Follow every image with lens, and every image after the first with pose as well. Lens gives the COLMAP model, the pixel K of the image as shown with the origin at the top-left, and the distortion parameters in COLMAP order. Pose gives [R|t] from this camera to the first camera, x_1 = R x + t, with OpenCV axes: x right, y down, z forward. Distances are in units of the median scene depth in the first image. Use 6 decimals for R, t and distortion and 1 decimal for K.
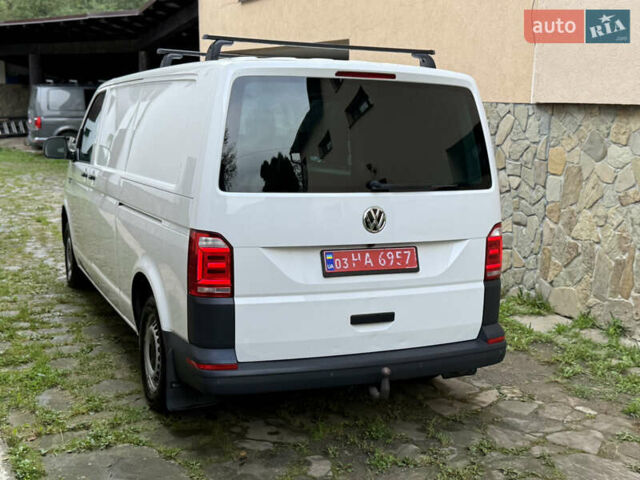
lens RADIAL K [[813.6, 0, 323.7], [0, 813.6, 241.6], [0, 0, 1]] dist [0.112635, 0.000000]
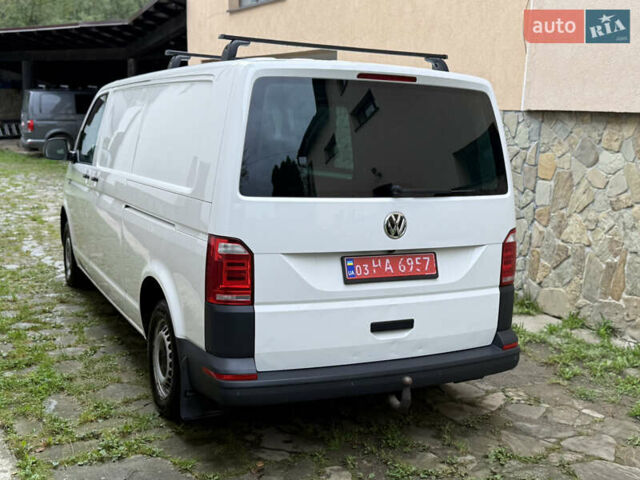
lens RADIAL K [[745.0, 0, 322.4], [0, 745.0, 241.8], [0, 0, 1]] dist [0.087609, 0.000000]
pose [[0.999207, 0.004187, 0.039586, -0.055425], [-0.004408, 0.999975, 0.005473, -0.010635], [-0.039562, -0.005643, 0.999201, 0.097281]]
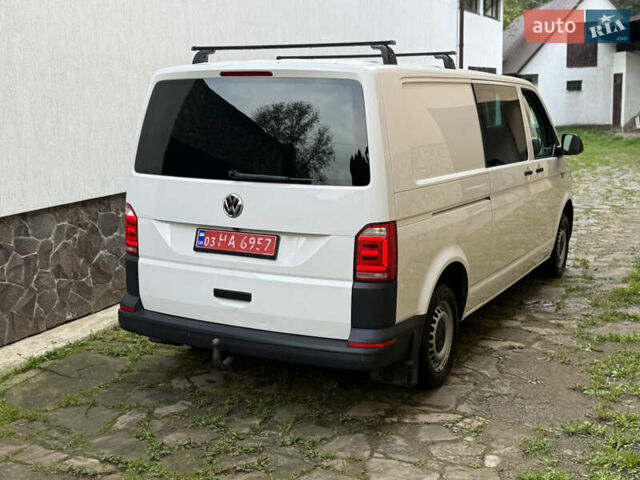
lens RADIAL K [[813.6, 0, 322.7], [0, 813.6, 243.1], [0, 0, 1]] dist [0.112635, 0.000000]
pose [[0.619806, 0.111363, -0.776813, 0.908255], [-0.102144, 0.992907, 0.060842, -0.050988], [0.778079, 0.041636, 0.626785, 0.368519]]
